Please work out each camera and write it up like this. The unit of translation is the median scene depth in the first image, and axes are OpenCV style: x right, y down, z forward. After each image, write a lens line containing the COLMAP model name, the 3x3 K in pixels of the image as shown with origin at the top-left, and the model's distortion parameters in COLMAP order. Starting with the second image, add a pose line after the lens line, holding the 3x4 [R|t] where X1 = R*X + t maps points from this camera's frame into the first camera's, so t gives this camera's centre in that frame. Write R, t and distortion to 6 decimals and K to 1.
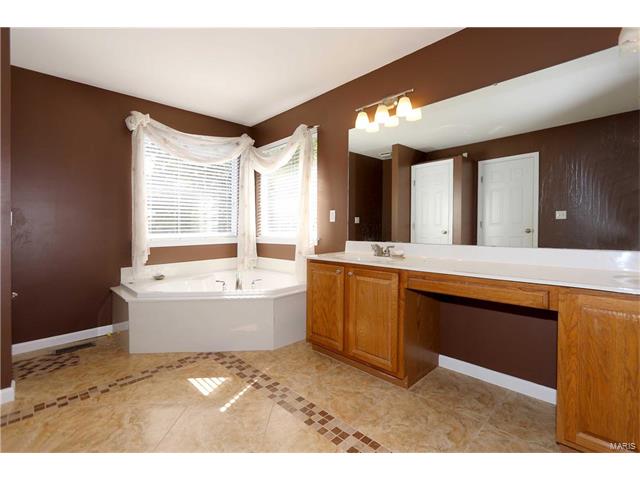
lens RADIAL K [[293.3, 0, 316.8], [0, 293.3, 221.3], [0, 0, 1]] dist [0.008112, -0.001917]
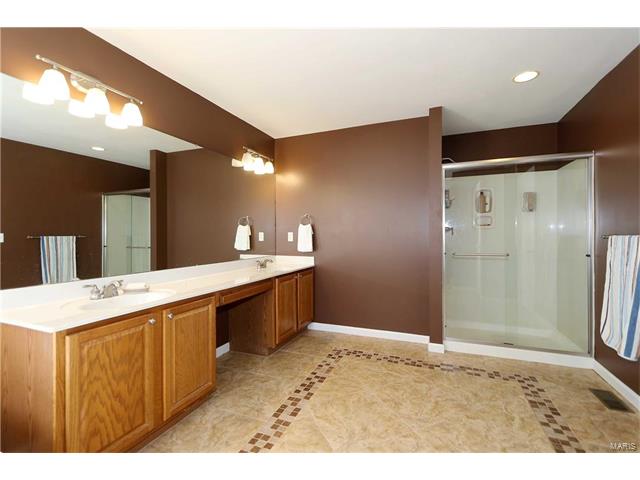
lens RADIAL K [[293.3, 0, 319.7], [0, 293.3, 242.0], [0, 0, 1]] dist [0.008112, -0.001917]
pose [[-0.403992, -0.003498, 0.914756, -0.957034], [-0.000814, 0.999994, 0.003465, -0.033684], [-0.914762, 0.000655, -0.403992, 1.155116]]
